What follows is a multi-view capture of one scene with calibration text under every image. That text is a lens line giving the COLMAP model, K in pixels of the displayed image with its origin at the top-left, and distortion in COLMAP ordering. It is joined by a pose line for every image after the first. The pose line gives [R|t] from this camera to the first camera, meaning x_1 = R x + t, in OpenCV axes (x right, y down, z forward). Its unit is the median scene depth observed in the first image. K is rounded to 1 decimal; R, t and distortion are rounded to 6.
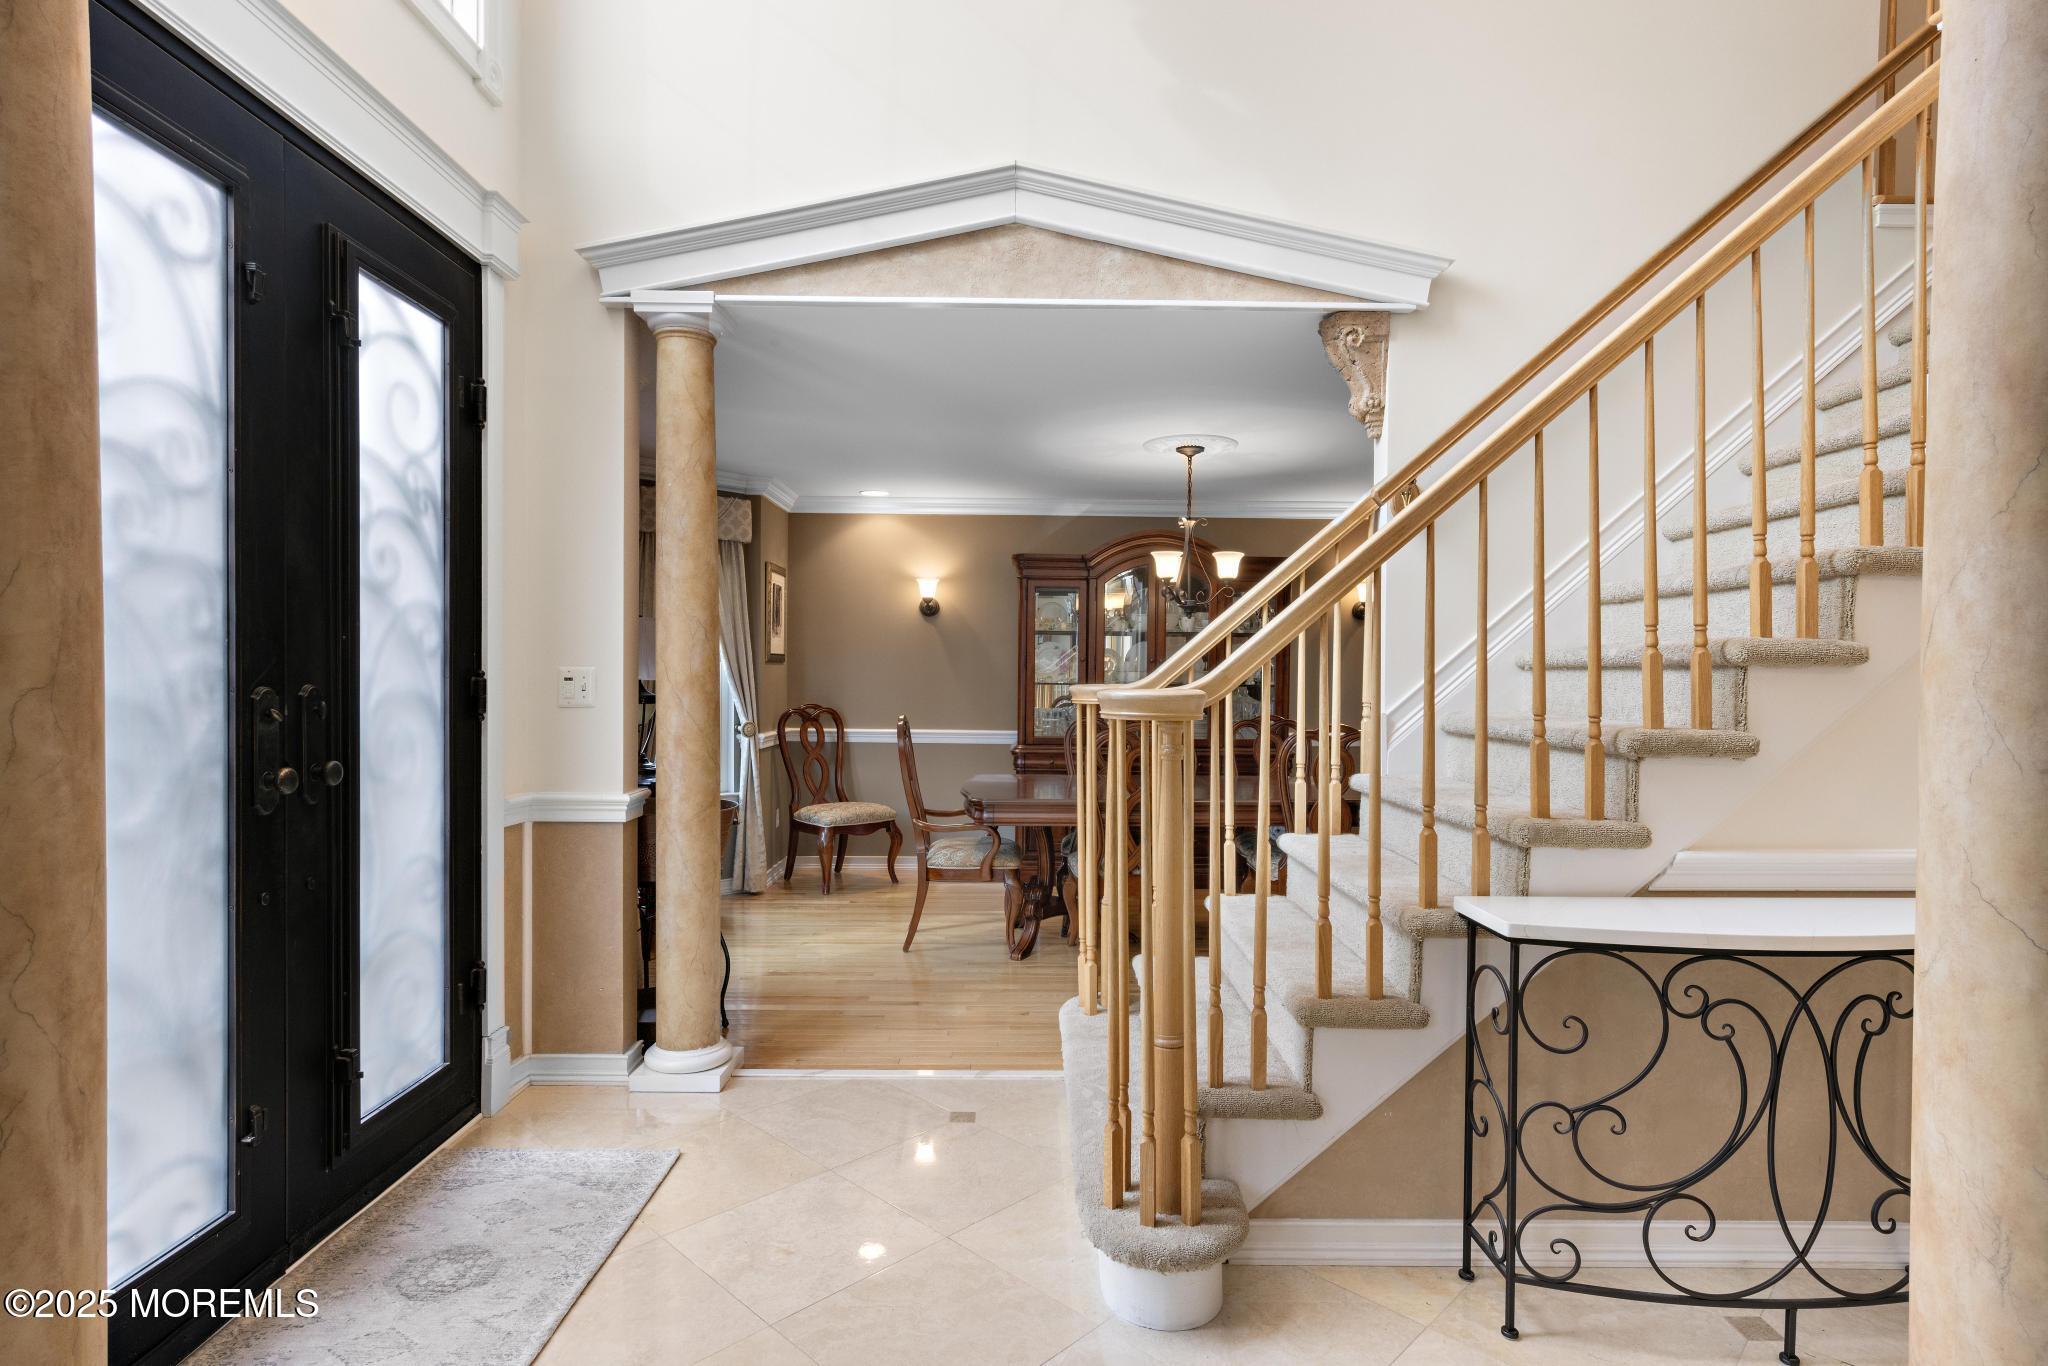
lens RADIAL K [[1069.4, 0, 1021.1], [0, 1069.4, 680.2], [0, 0, 1]] dist [0.000228, -0.000205]
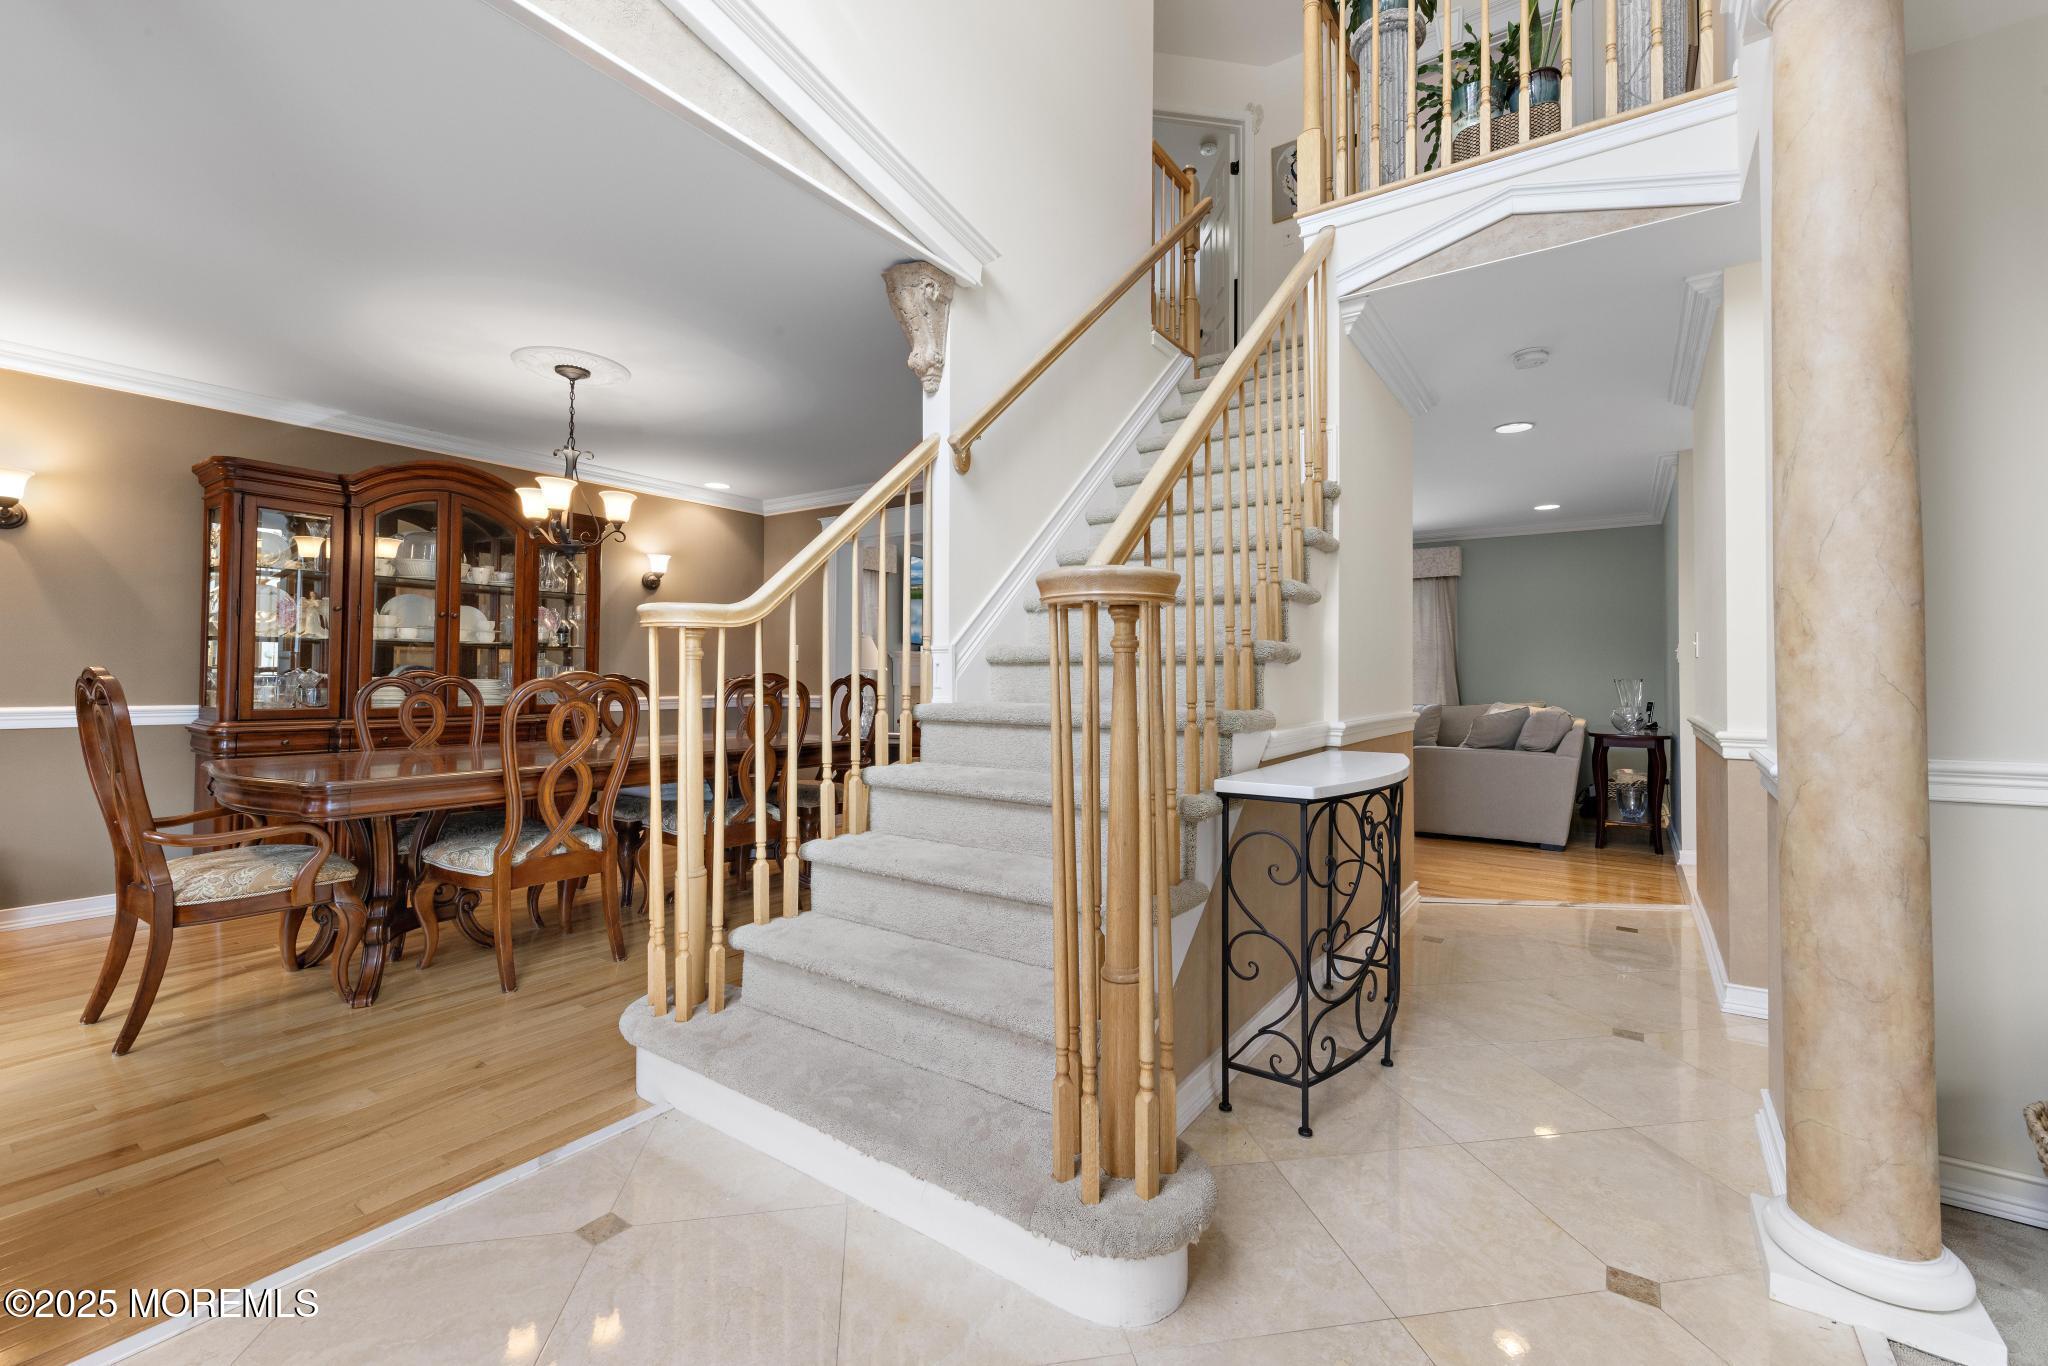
lens RADIAL K [[843.8, 0, 1036.3], [0, 843.8, 653.4], [0, 0, 1]] dist [0.002513, -0.000486]
pose [[0.567776, 0.014421, 0.823057, -0.318674], [0.005742, 0.999753, -0.021478, 0.059637], [-0.823163, 0.016920, 0.567553, 0.447065]]
